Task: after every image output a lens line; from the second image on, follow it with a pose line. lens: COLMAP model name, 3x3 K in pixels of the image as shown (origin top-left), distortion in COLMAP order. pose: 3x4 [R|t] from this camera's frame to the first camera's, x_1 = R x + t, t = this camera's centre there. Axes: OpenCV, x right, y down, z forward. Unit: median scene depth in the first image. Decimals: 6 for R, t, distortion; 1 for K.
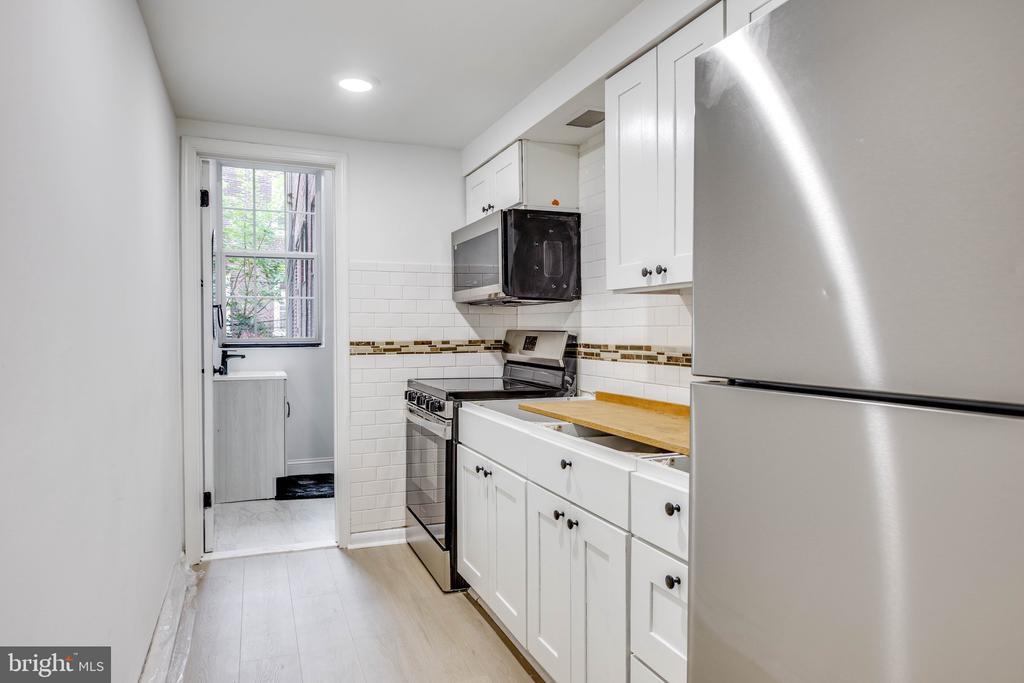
lens RADIAL K [[644.2, 0, 512.9], [0, 644.2, 334.2], [0, 0, 1]] dist [0.003403, 0.000193]
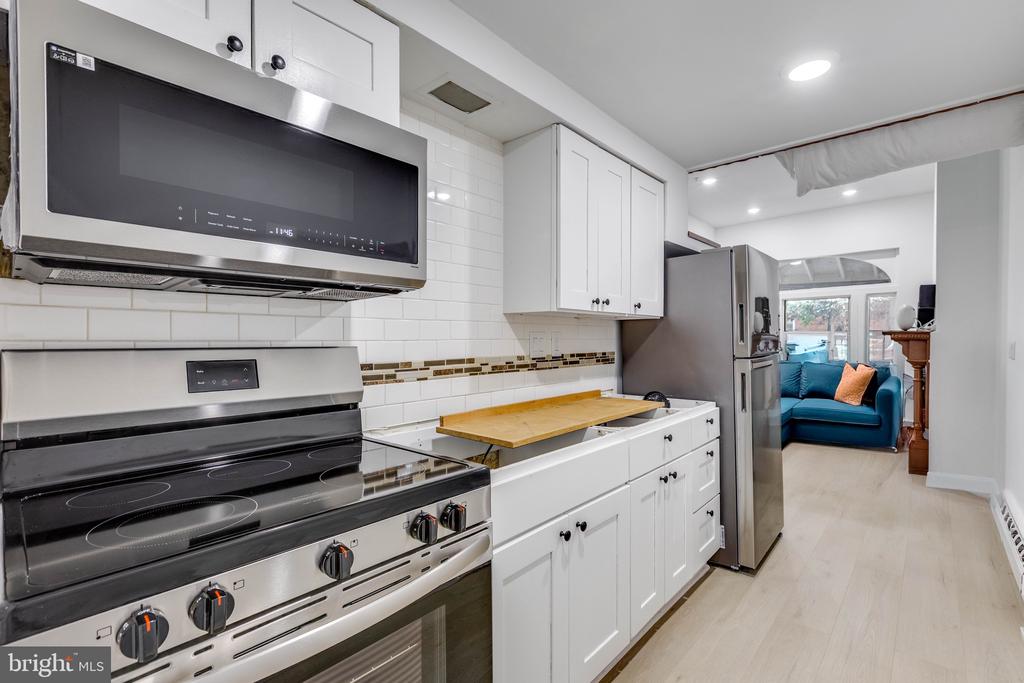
lens RADIAL K [[458.9, 0, 515.0], [0, 458.9, 343.5], [0, 0, 1]] dist [0.002017, 0.000154]
pose [[-0.446247, -0.004493, 0.894899, -0.447229], [0.011427, 0.999877, 0.010718, -0.012225], [-0.894837, 0.015009, -0.446141, 1.173048]]
